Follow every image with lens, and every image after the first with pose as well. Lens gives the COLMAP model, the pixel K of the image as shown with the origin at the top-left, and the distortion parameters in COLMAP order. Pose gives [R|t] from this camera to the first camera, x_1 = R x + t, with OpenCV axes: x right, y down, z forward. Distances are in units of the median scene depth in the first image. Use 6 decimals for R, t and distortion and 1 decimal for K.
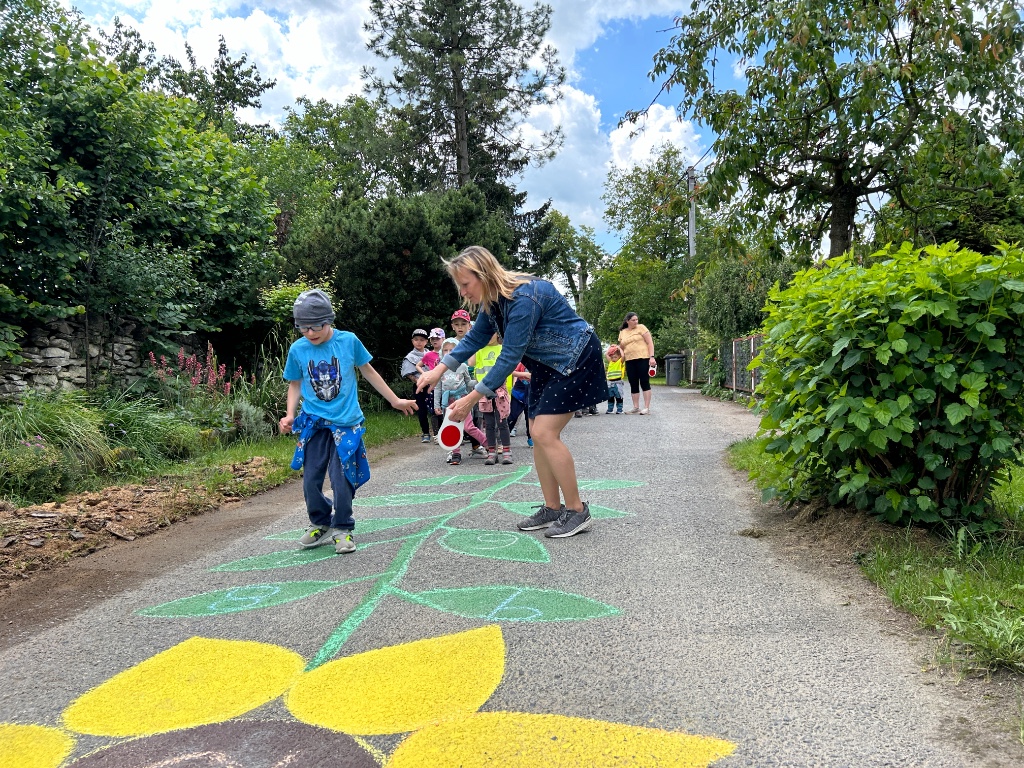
lens RADIAL K [[771.5, 0, 523.3], [0, 771.5, 383.7], [0, 0, 1]] dist [0.044028, -0.043408]
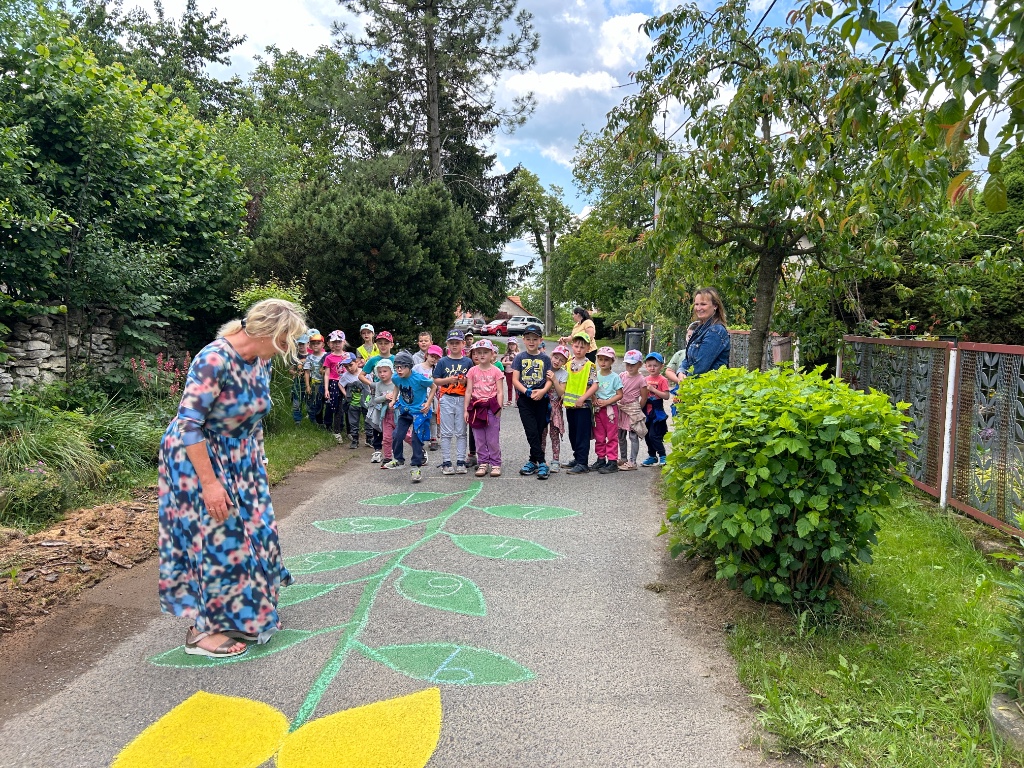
lens RADIAL K [[771.7, 0, 512.0], [0, 771.7, 384.0], [0, 0, 1]] dist [0.039190, -0.037752]
pose [[0.998935, 0.033268, 0.031959, 0.006211], [-0.035297, 0.997248, 0.065197, -0.054247], [-0.029702, -0.066256, 0.997361, -0.049724]]
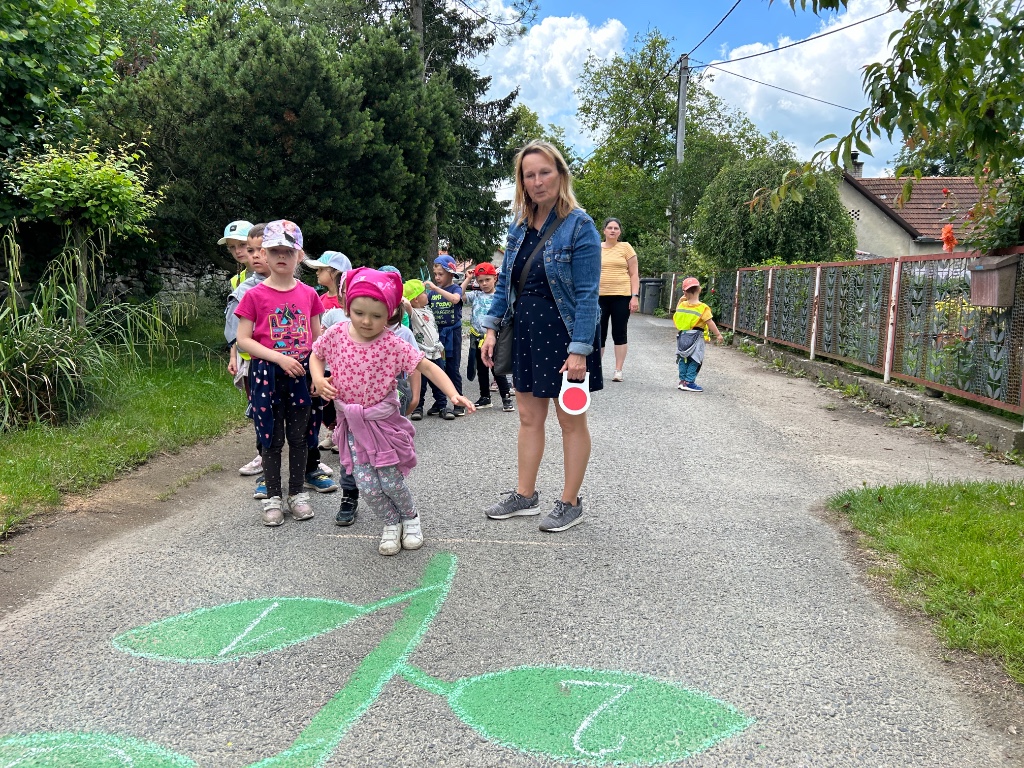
lens RADIAL K [[774.3, 0, 511.4], [0, 774.3, 394.0], [0, 0, 1]] dist [0.020429, -0.006044]
pose [[0.998216, 0.040688, 0.043696, 0.009979], [-0.045988, 0.990696, 0.128090, -0.027798], [-0.038078, -0.129871, 0.990800, 0.270873]]
